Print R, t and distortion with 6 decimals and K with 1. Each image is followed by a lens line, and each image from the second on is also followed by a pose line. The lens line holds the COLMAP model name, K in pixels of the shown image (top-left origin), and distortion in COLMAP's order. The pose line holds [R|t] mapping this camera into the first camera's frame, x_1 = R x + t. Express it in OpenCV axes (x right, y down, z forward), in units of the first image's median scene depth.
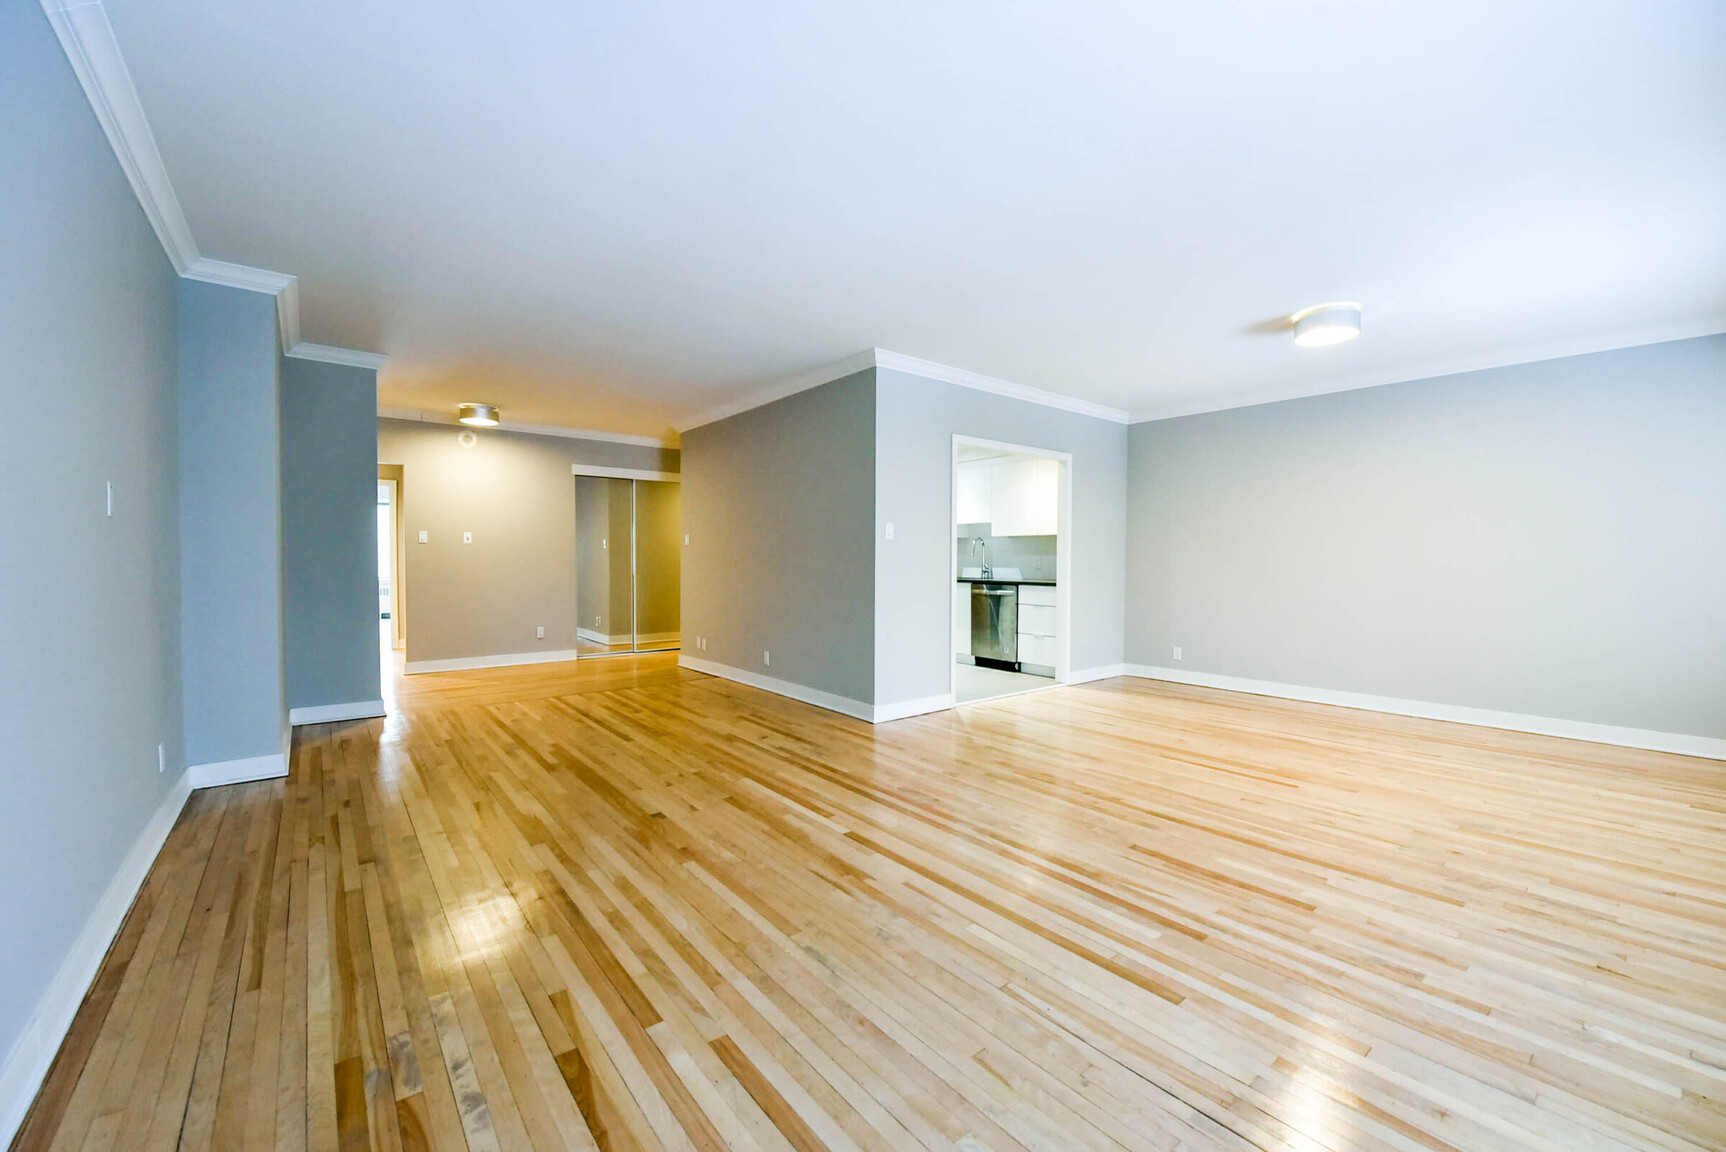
lens RADIAL K [[691.7, 0, 863.0], [0, 691.7, 576.0], [0, 0, 1]] dist [-0.013711, -0.000240]
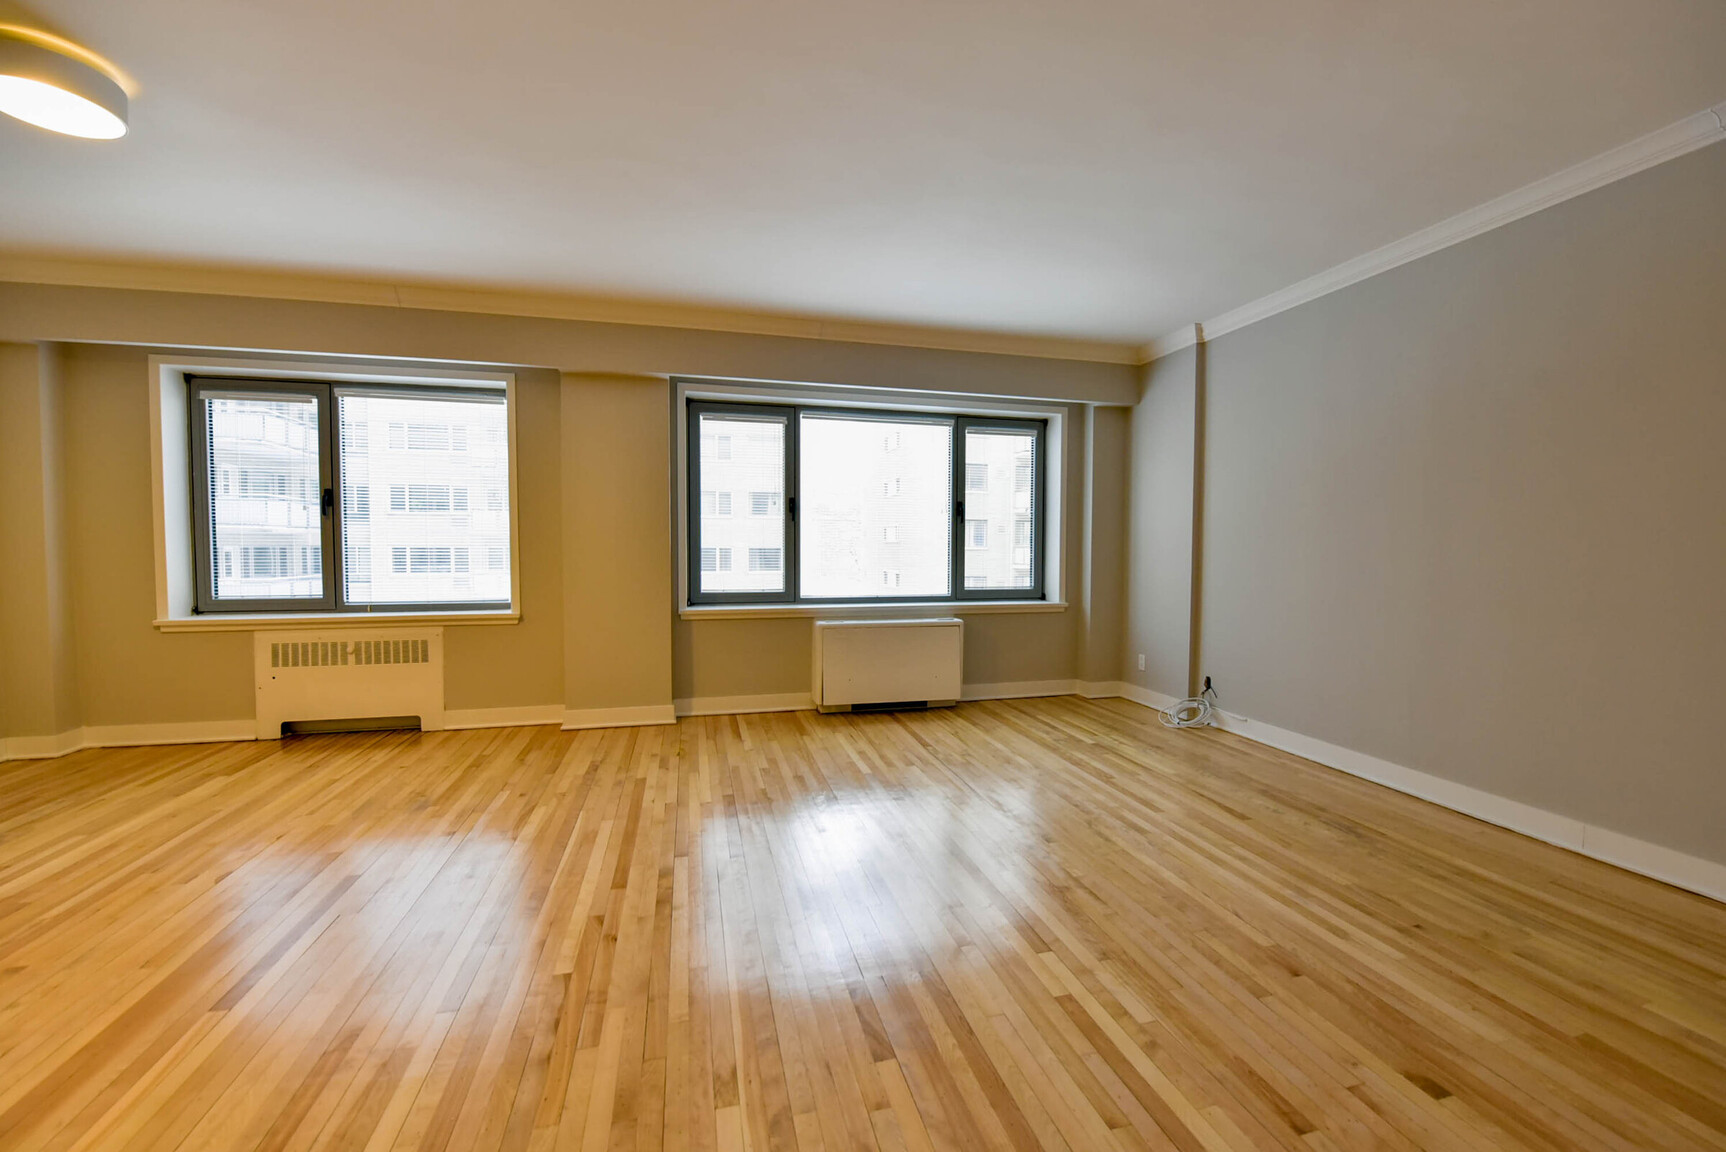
lens RADIAL K [[691.7, 0, 863.0], [0, 691.7, 576.0], [0, 0, 1]] dist [-0.013711, -0.000240]
pose [[-0.909882, -0.024503, 0.414142, -0.156610], [0.002274, 0.997945, 0.064039, -0.049179], [-0.414860, 0.059210, -0.907957, 1.972325]]
